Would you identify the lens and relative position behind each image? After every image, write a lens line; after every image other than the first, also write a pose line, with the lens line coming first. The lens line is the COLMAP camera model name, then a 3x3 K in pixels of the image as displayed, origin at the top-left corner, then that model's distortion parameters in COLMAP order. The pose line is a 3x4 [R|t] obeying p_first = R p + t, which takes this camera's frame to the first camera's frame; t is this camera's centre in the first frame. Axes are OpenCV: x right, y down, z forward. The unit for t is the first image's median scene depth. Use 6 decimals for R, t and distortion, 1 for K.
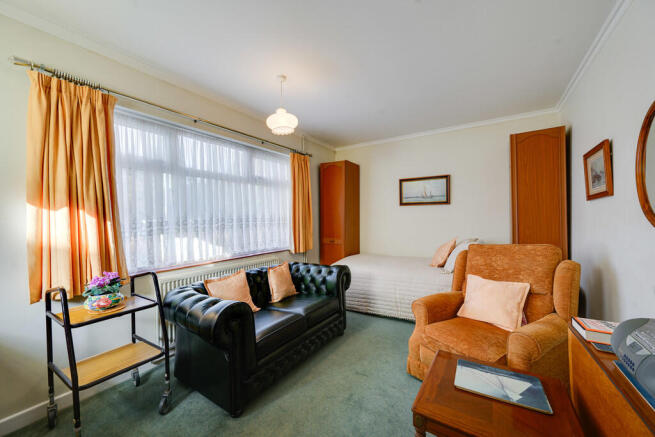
lens RADIAL K [[255.4, 0, 329.5], [0, 255.4, 217.5], [0, 0, 1]] dist [0.001019, 0.000066]
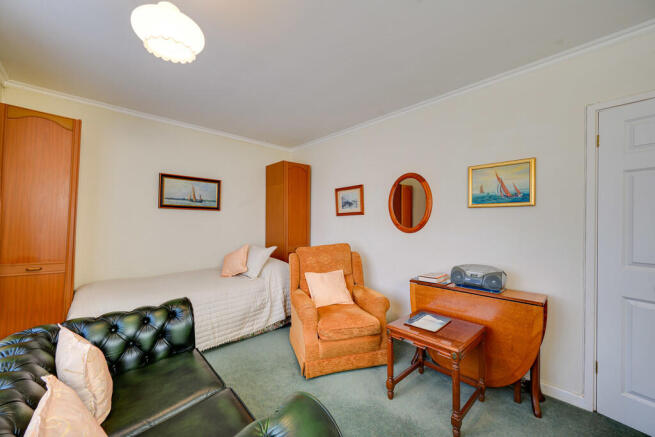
lens RADIAL K [[245.0, 0, 330.5], [0, 245.0, 220.7], [0, 0, 1]] dist [-0.019694, -0.000021]
pose [[0.239802, 0.027404, 0.970435, -0.327771], [-0.012067, 0.999608, -0.025246, 0.004188], [-0.970747, -0.005656, 0.240038, 0.367431]]
